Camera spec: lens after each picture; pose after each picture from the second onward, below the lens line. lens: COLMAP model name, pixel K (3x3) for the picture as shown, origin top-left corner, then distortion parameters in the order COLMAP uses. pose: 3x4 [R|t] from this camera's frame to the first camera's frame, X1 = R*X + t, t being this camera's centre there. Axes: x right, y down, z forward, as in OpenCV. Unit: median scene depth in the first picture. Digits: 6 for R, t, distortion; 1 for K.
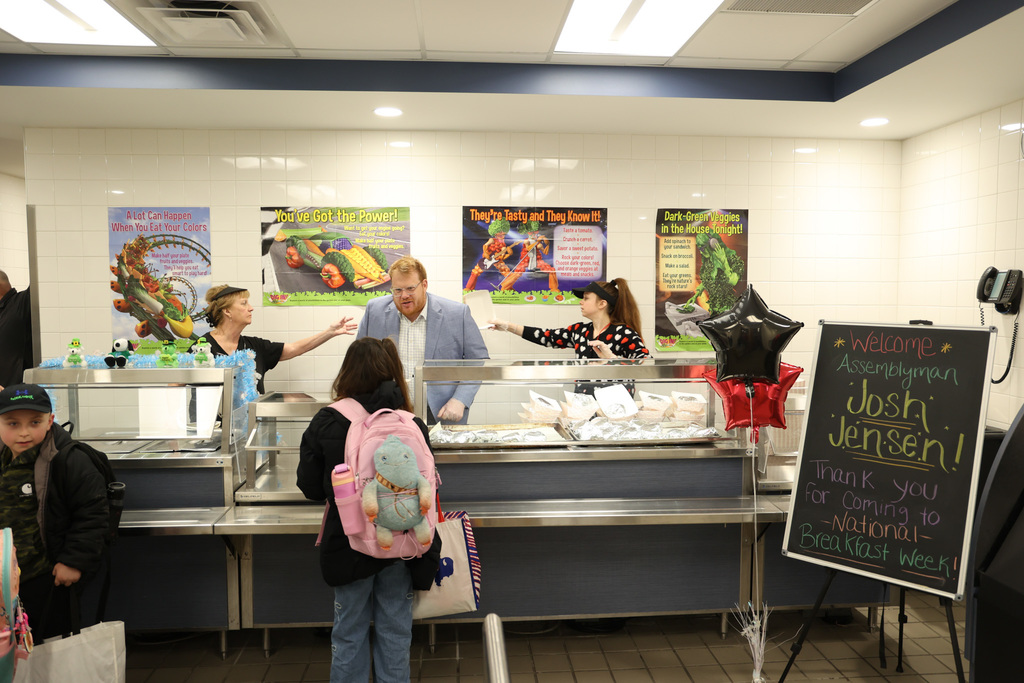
lens RADIAL K [[774.0, 0, 514.5], [0, 774.0, 339.9], [0, 0, 1]] dist [-0.028633, 0.000935]
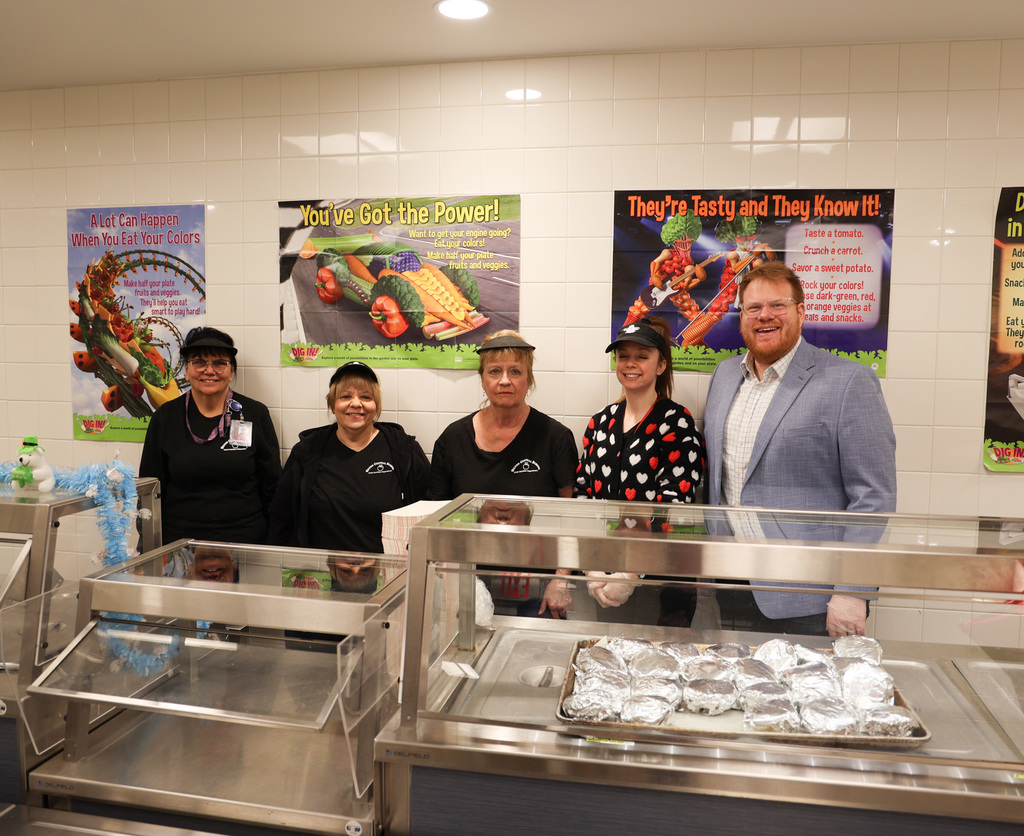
lens RADIAL K [[906.9, 0, 512.7], [0, 906.9, 420.9], [0, 0, 1]] dist [-0.069429, 0.031927]
pose [[0.965972, 0.035529, -0.256193, 0.032768], [-0.028842, 0.999139, 0.029812, -0.027348], [0.257032, -0.021409, 0.966166, 0.361526]]
